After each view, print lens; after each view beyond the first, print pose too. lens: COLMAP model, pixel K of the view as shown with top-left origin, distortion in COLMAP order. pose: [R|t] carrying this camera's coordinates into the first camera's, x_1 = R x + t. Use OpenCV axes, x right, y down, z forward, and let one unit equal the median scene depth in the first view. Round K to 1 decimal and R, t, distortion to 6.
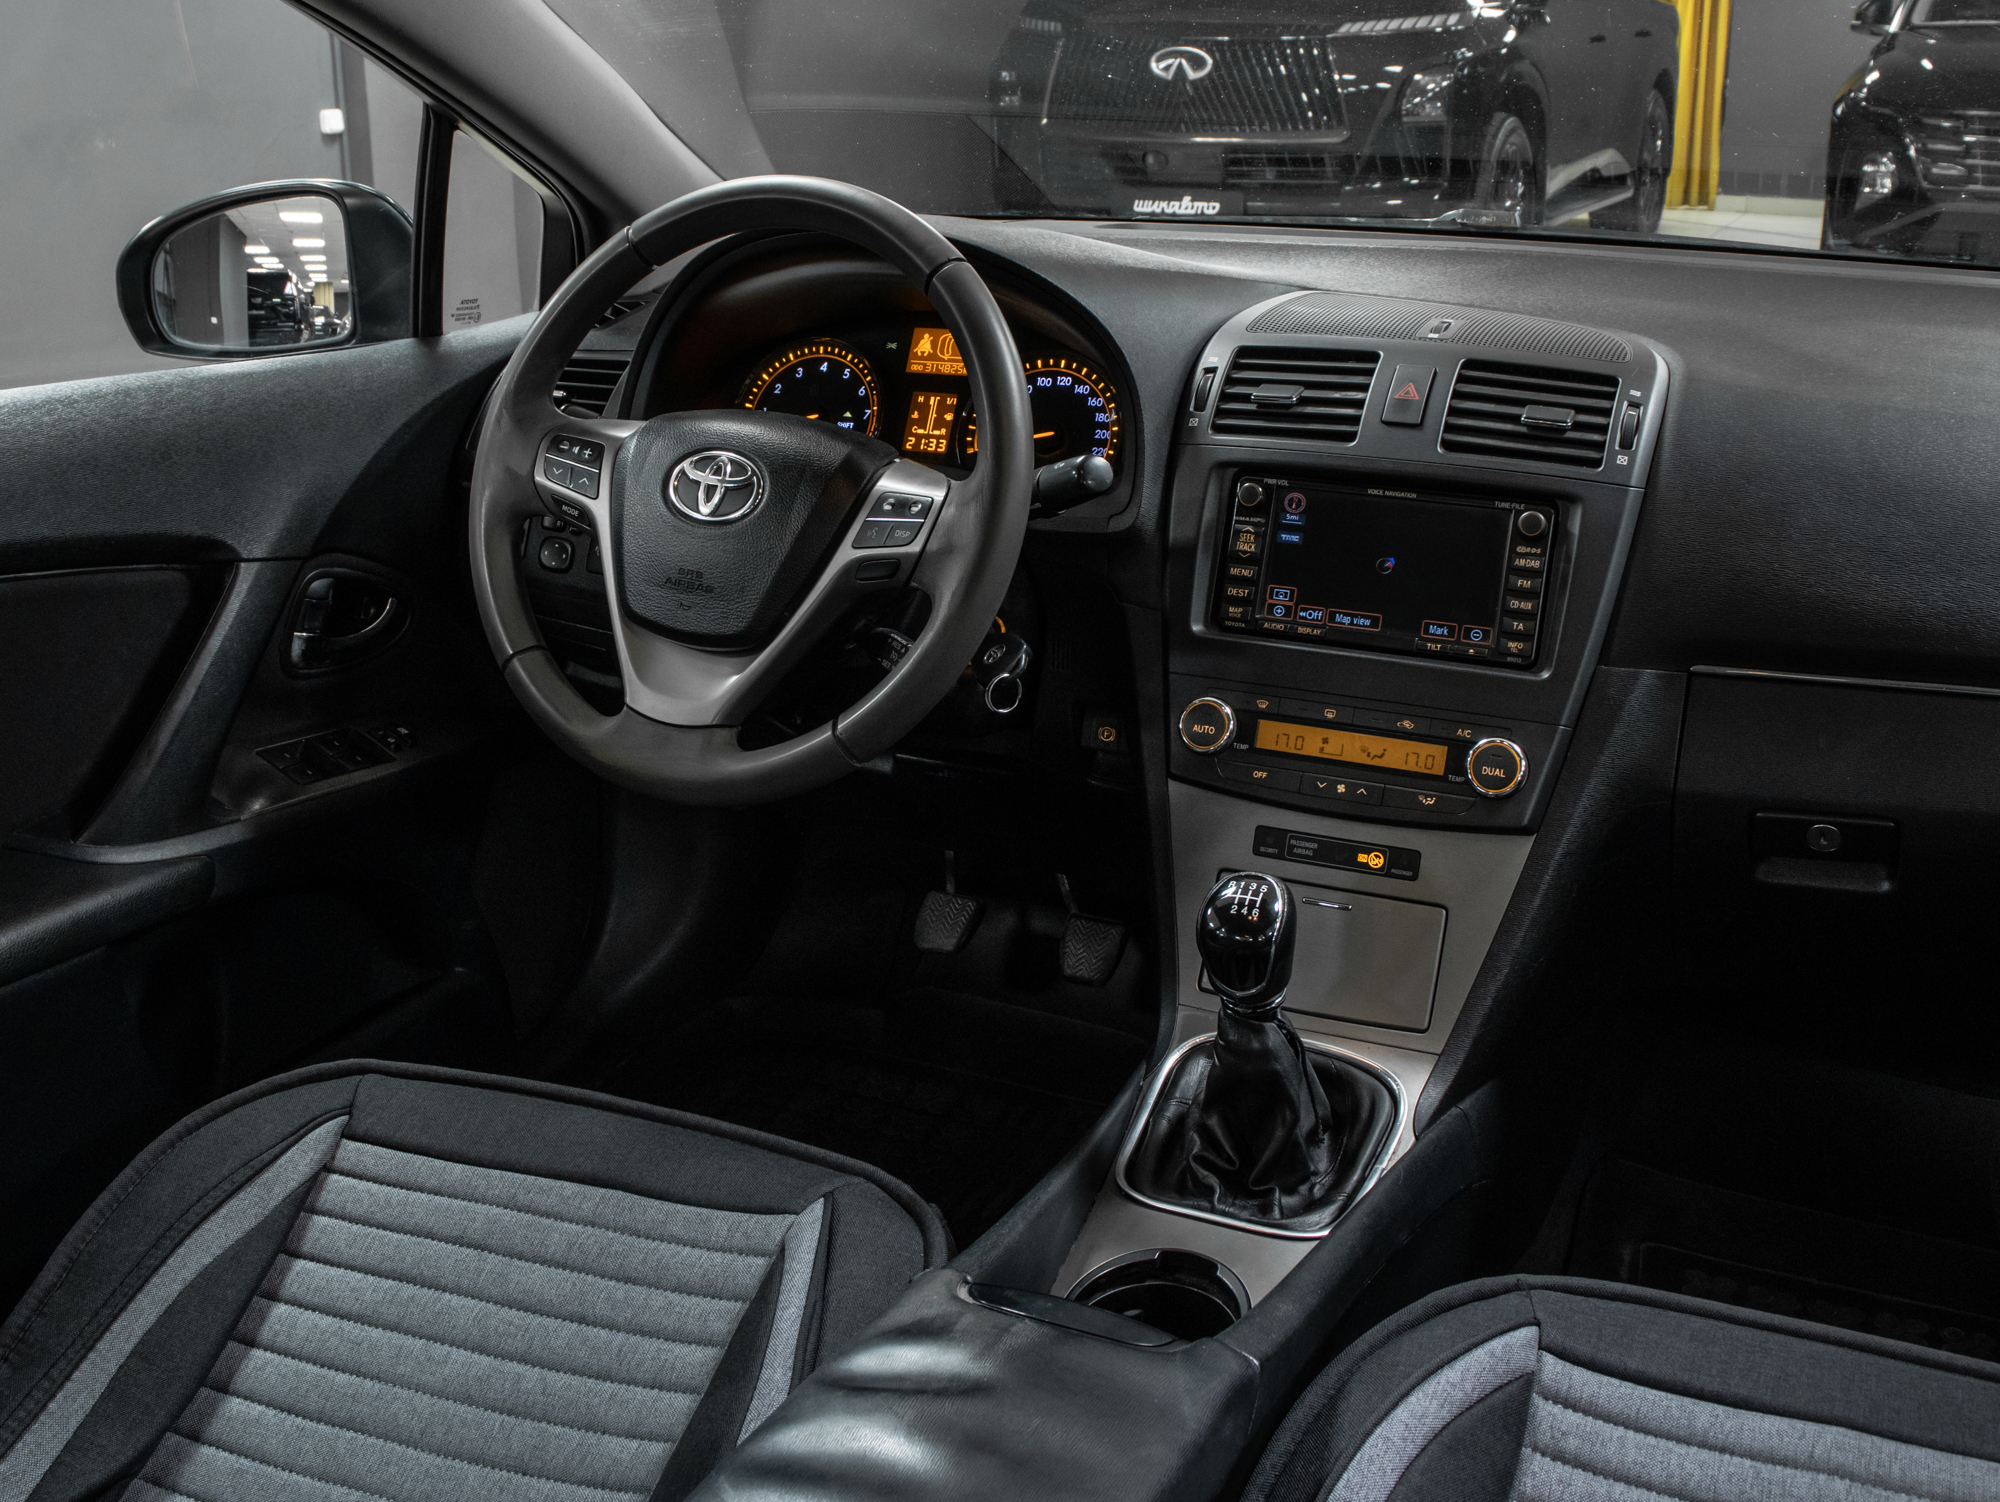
lens RADIAL K [[2032.3, 0, 950.0], [0, 2032.3, 718.1], [0, 0, 1]] dist [-0.189550, 0.180986]
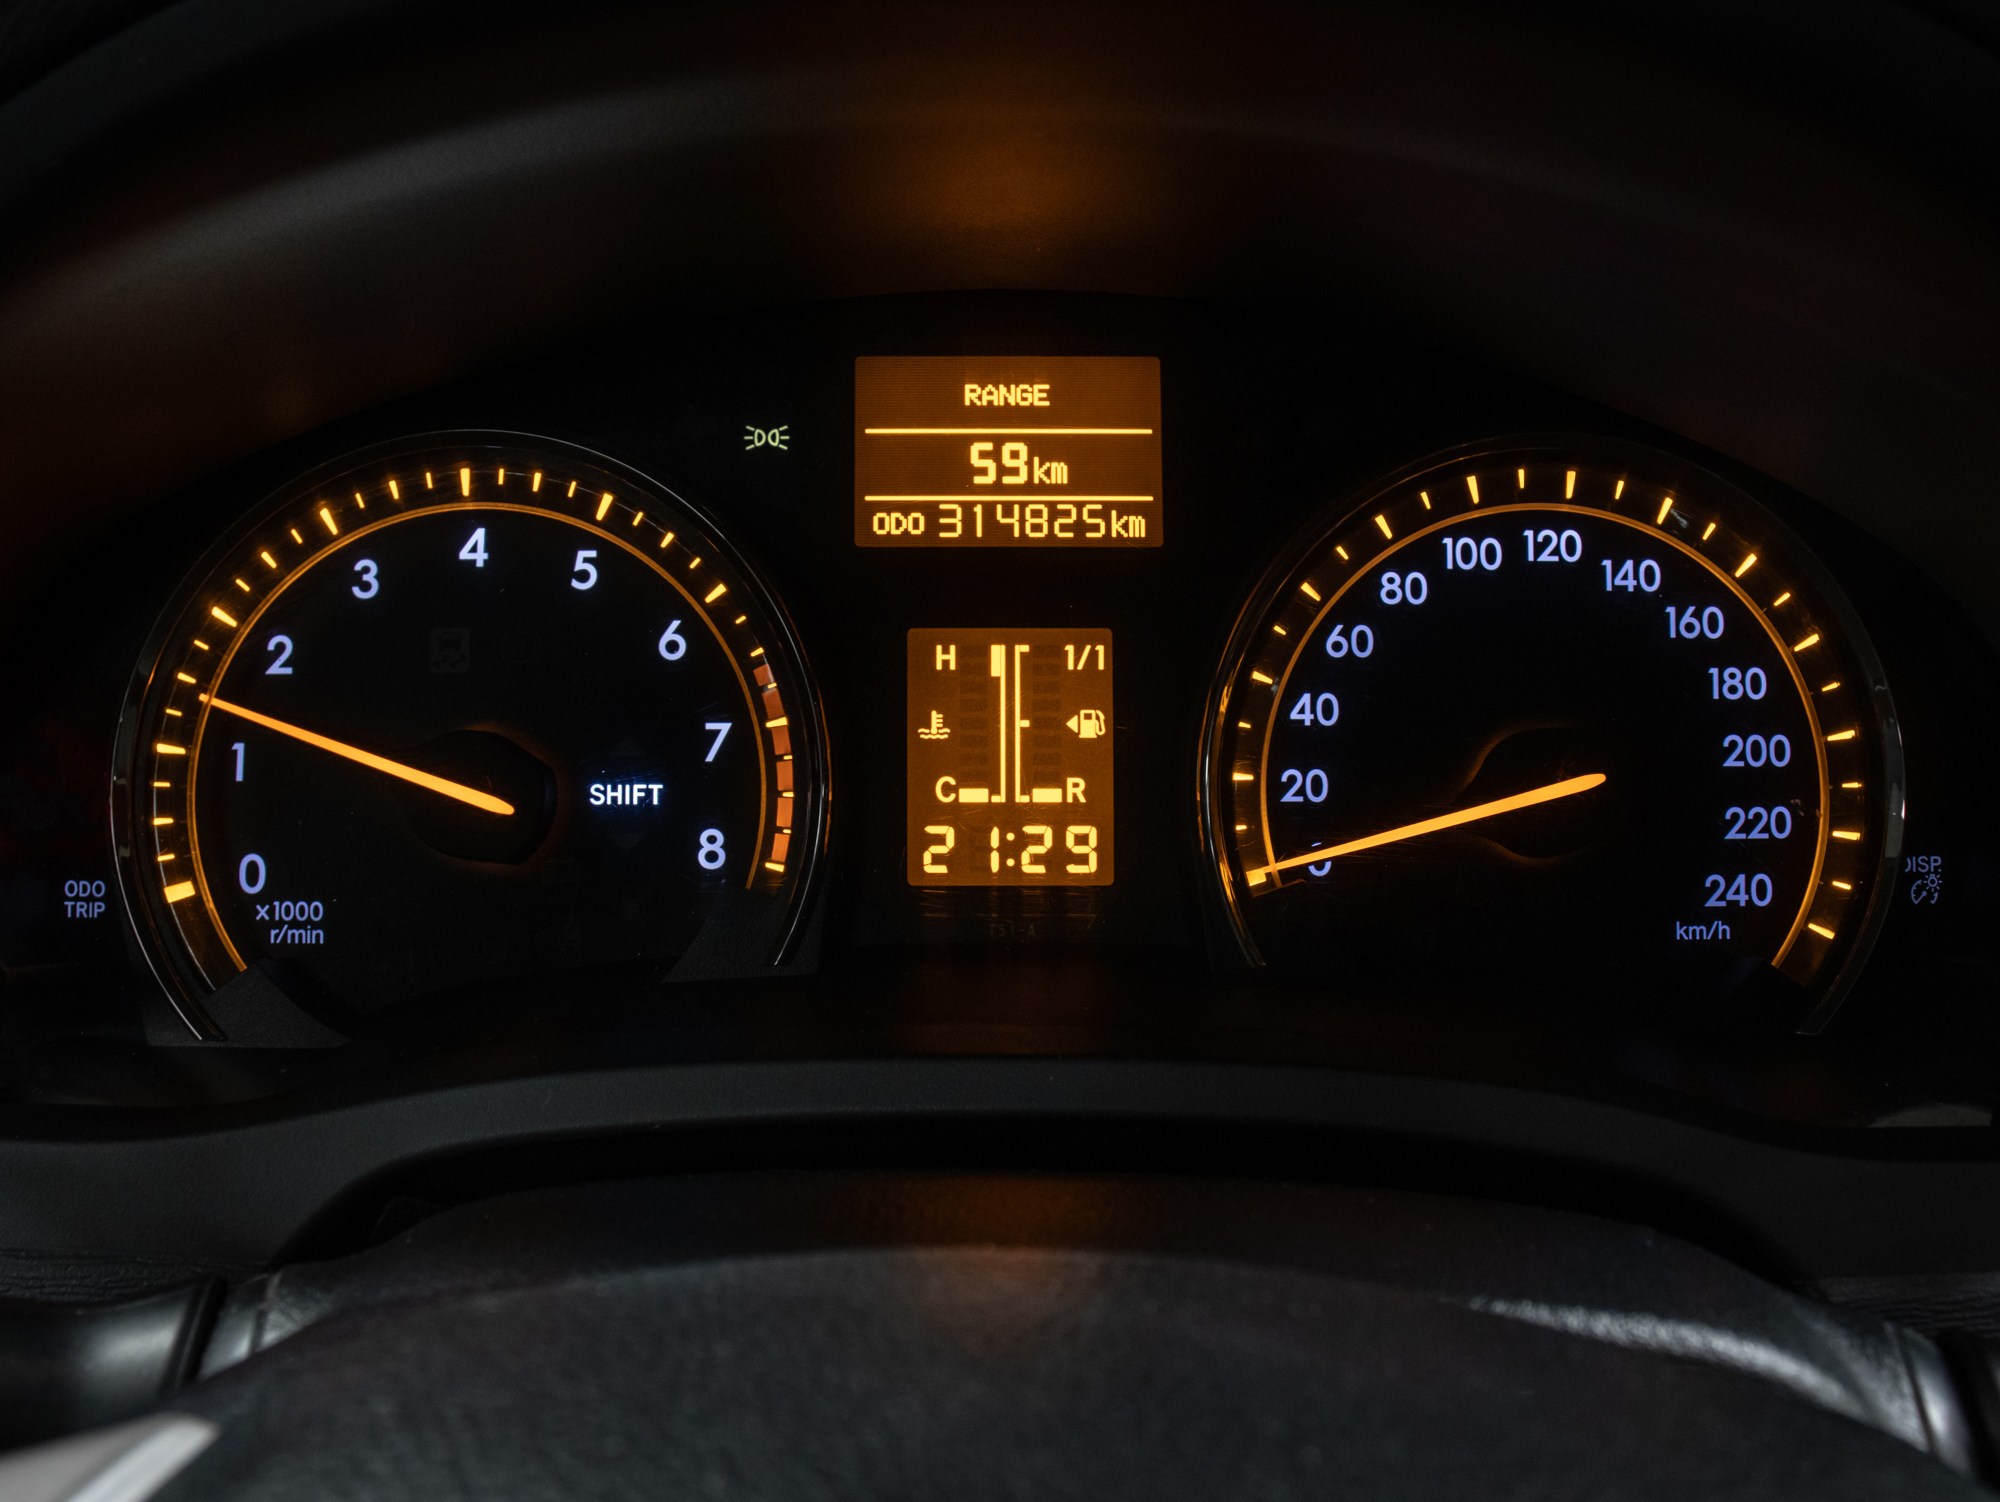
lens RADIAL K [[2032.3, 0, 950.0], [0, 2032.3, 718.1], [0, 0, 1]] dist [-0.189550, 0.180986]
pose [[0.904828, -0.154284, 0.396840, -0.130174], [0.125386, 0.987262, 0.097938, -0.203582], [-0.406896, -0.038859, 0.912648, 0.908687]]
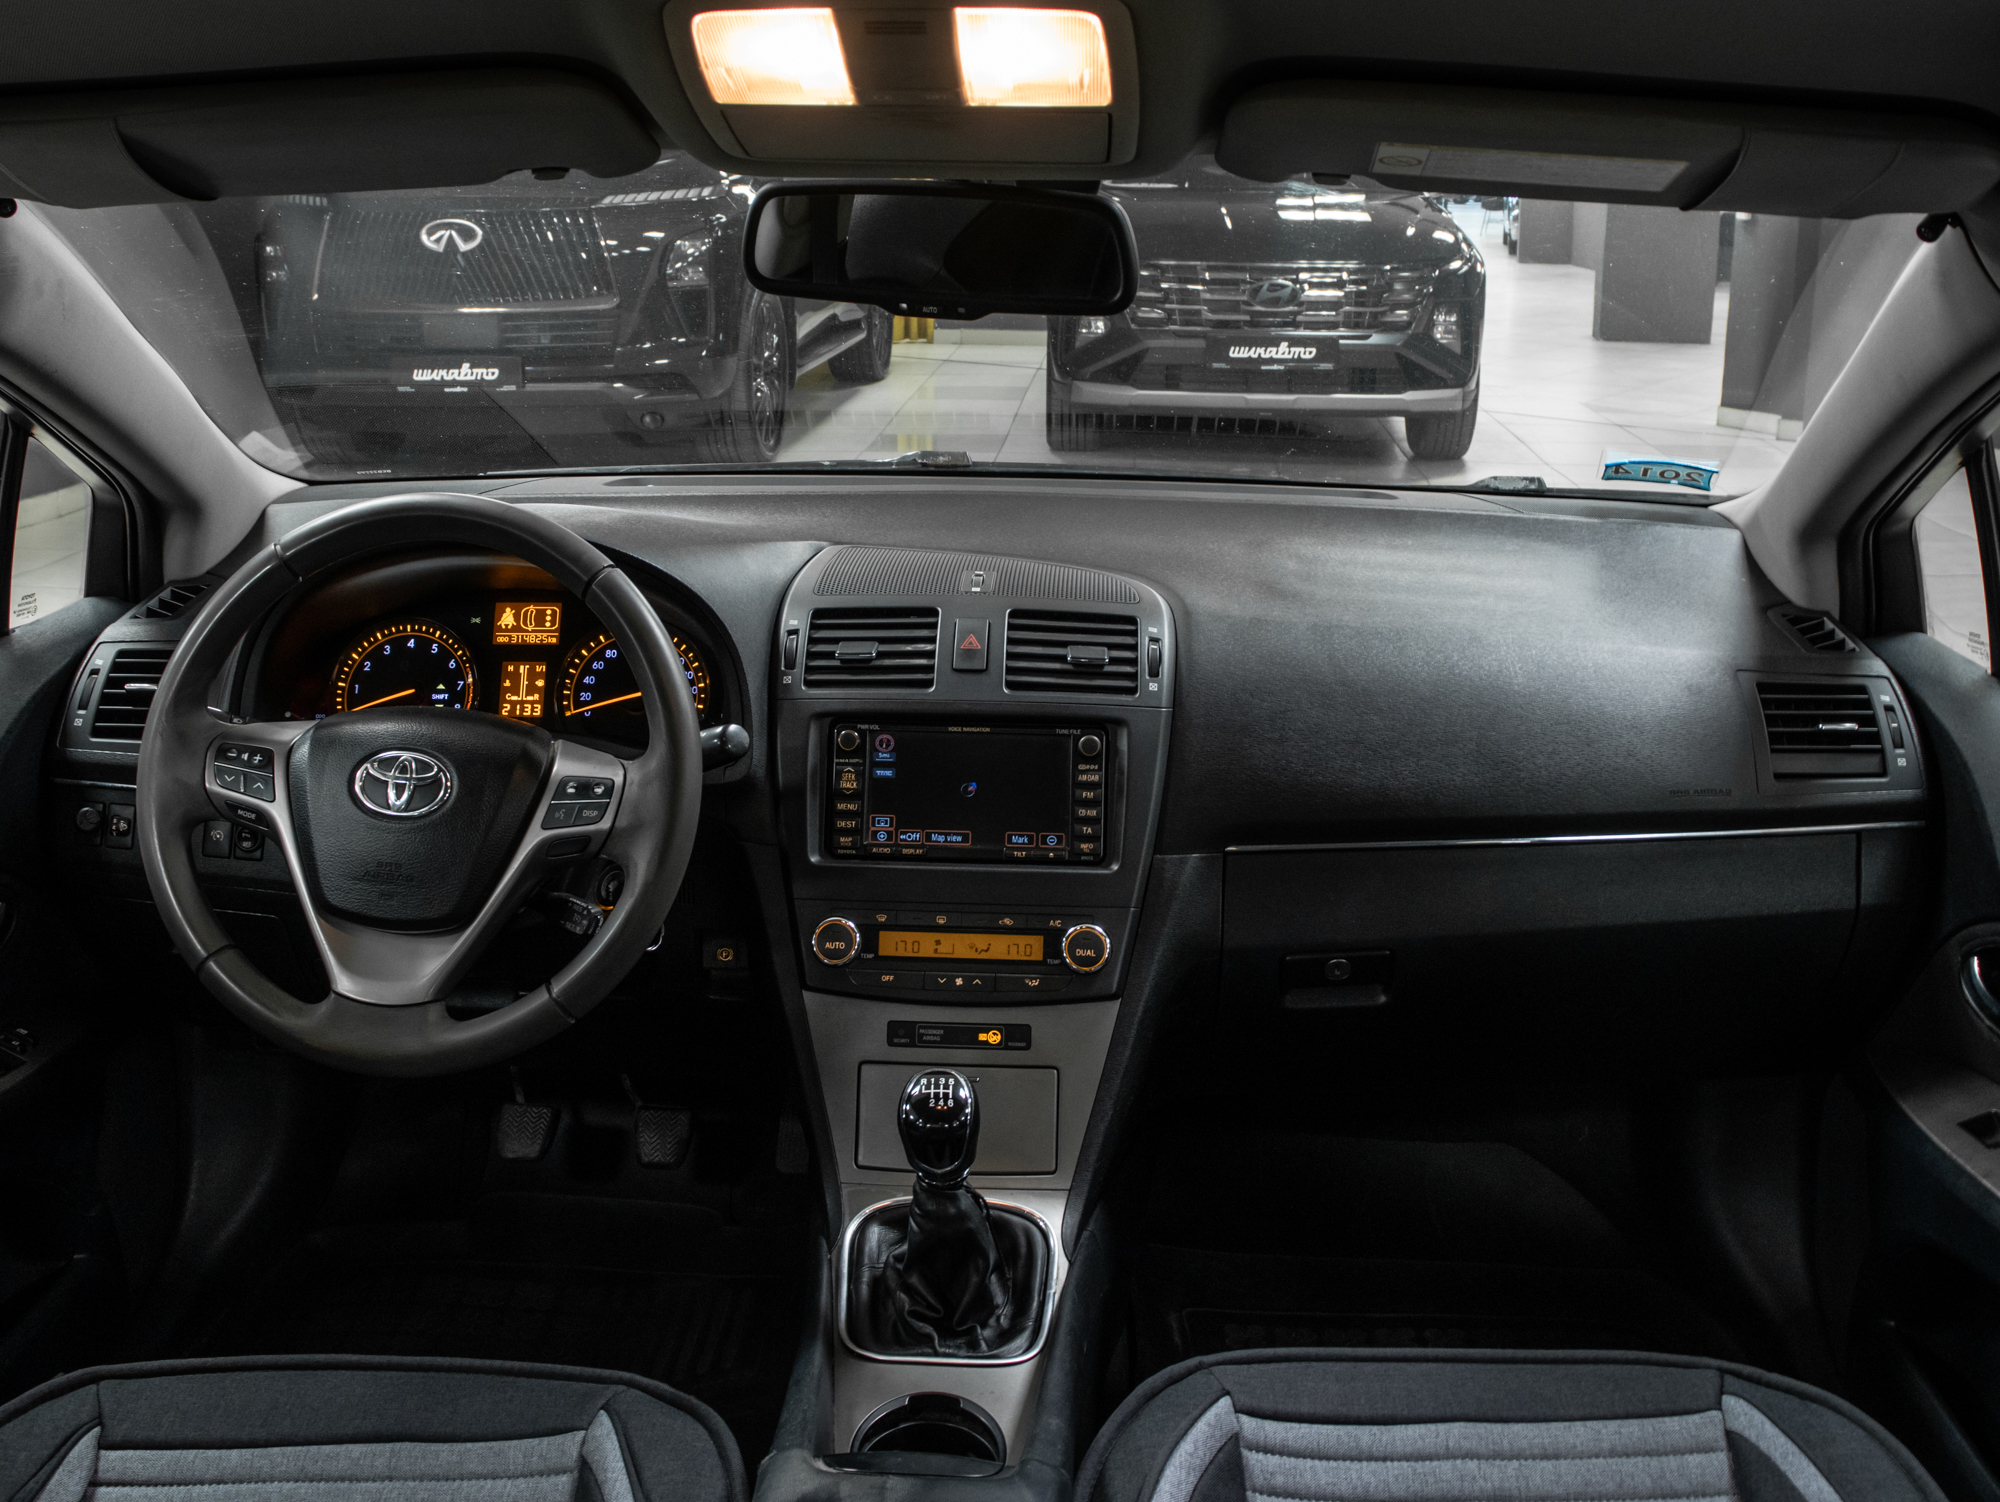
lens RADIAL K [[1979.8, 0, 1000.0], [0, 1979.8, 751.0], [0, 0, 1]] dist [-0.177651, 0.151278]
pose [[0.920618, -0.094556, 0.378843, -0.206472], [0.112064, 0.993402, -0.024379, -0.067153], [-0.374039, 0.064898, 0.925140, -0.092213]]
